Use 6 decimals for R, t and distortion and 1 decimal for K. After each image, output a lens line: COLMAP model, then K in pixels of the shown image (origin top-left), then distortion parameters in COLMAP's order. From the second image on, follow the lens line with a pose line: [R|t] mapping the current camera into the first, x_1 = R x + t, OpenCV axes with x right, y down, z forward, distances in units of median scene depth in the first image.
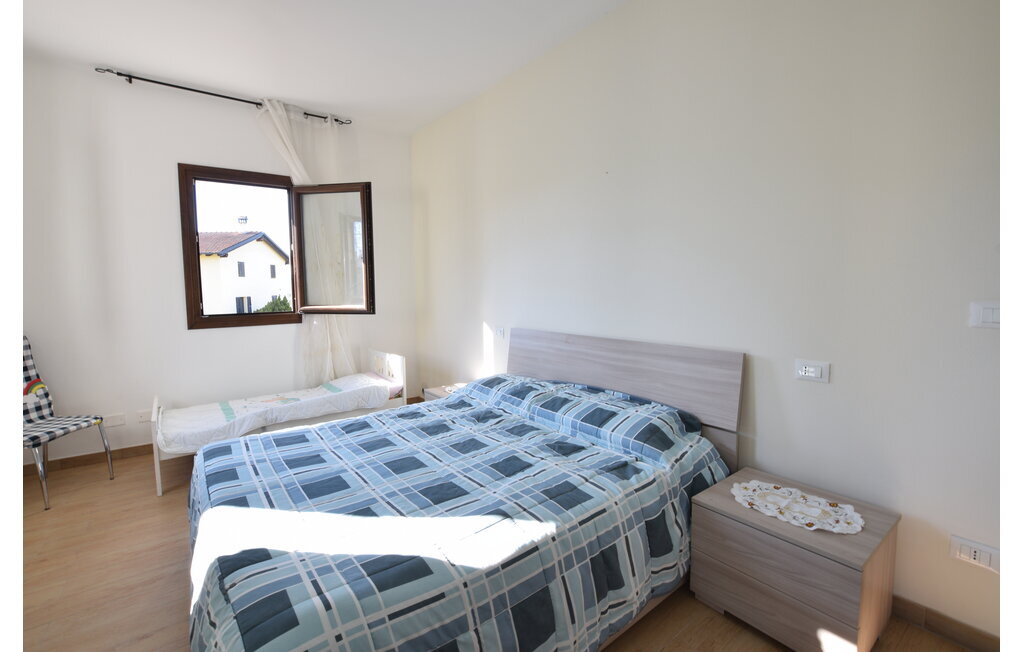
lens RADIAL K [[431.2, 0, 510.8], [0, 431.2, 322.2], [0, 0, 1]] dist [-0.034429, 0.005730]
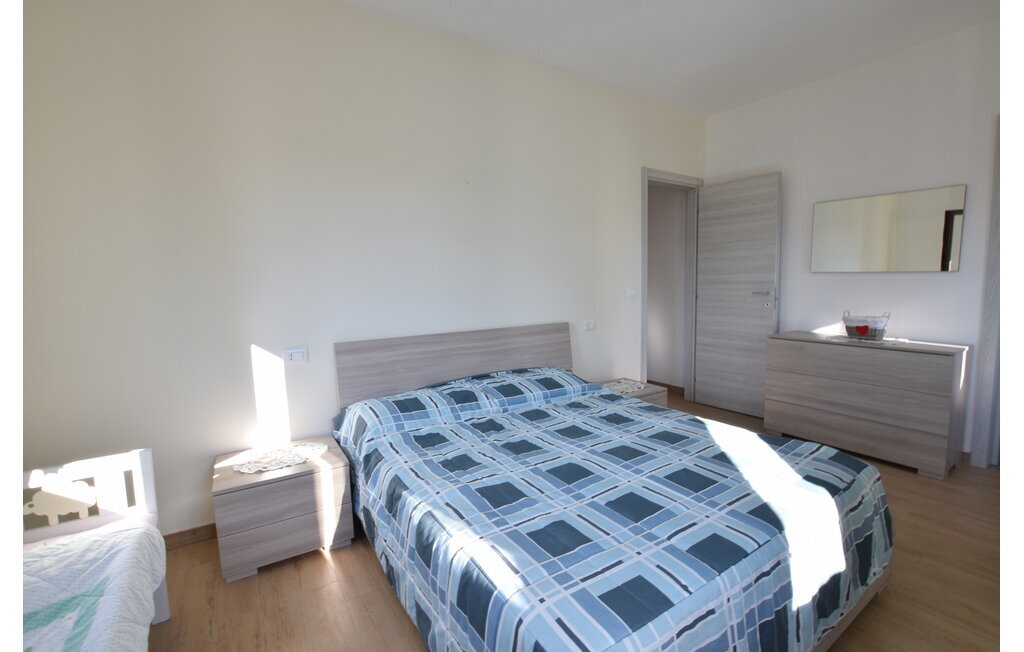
lens RADIAL K [[431.2, 0, 510.8], [0, 431.2, 322.2], [0, 0, 1]] dist [-0.034429, 0.005730]
pose [[0.086876, -0.081062, 0.992916, -1.114075], [0.101410, 0.992226, 0.072133, -0.070595], [-0.991044, 0.094425, 0.094421, 1.006110]]
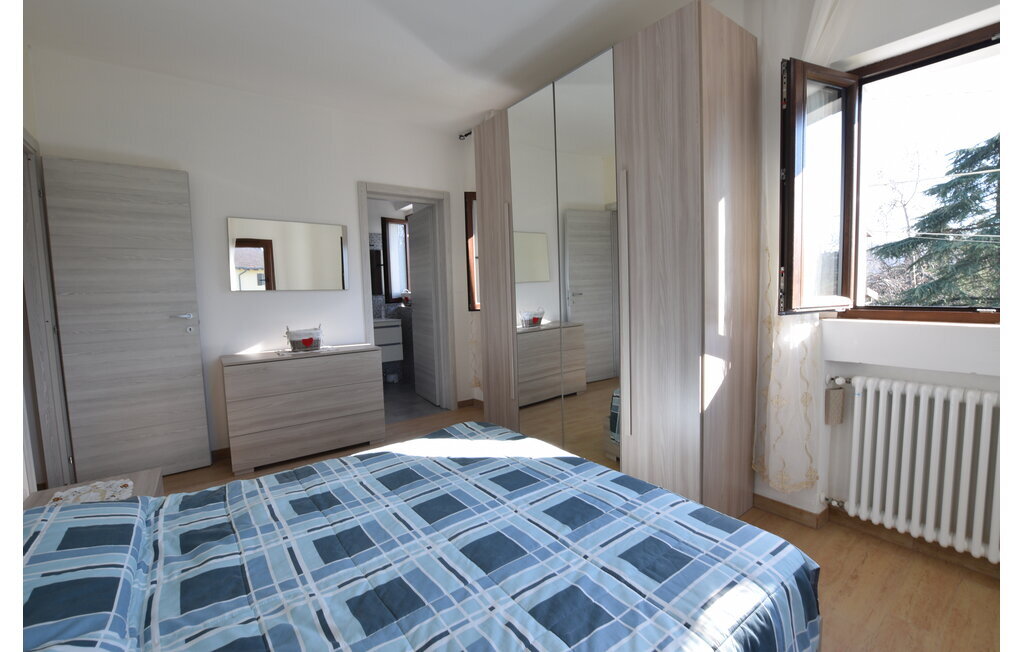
lens RADIAL K [[431.2, 0, 510.8], [0, 431.2, 322.2], [0, 0, 1]] dist [-0.034429, 0.005730]
pose [[-0.999060, 0.040830, 0.014568, -0.358257], [0.042658, 0.985757, 0.162675, -0.121805], [-0.007718, 0.163143, -0.986572, 1.529786]]
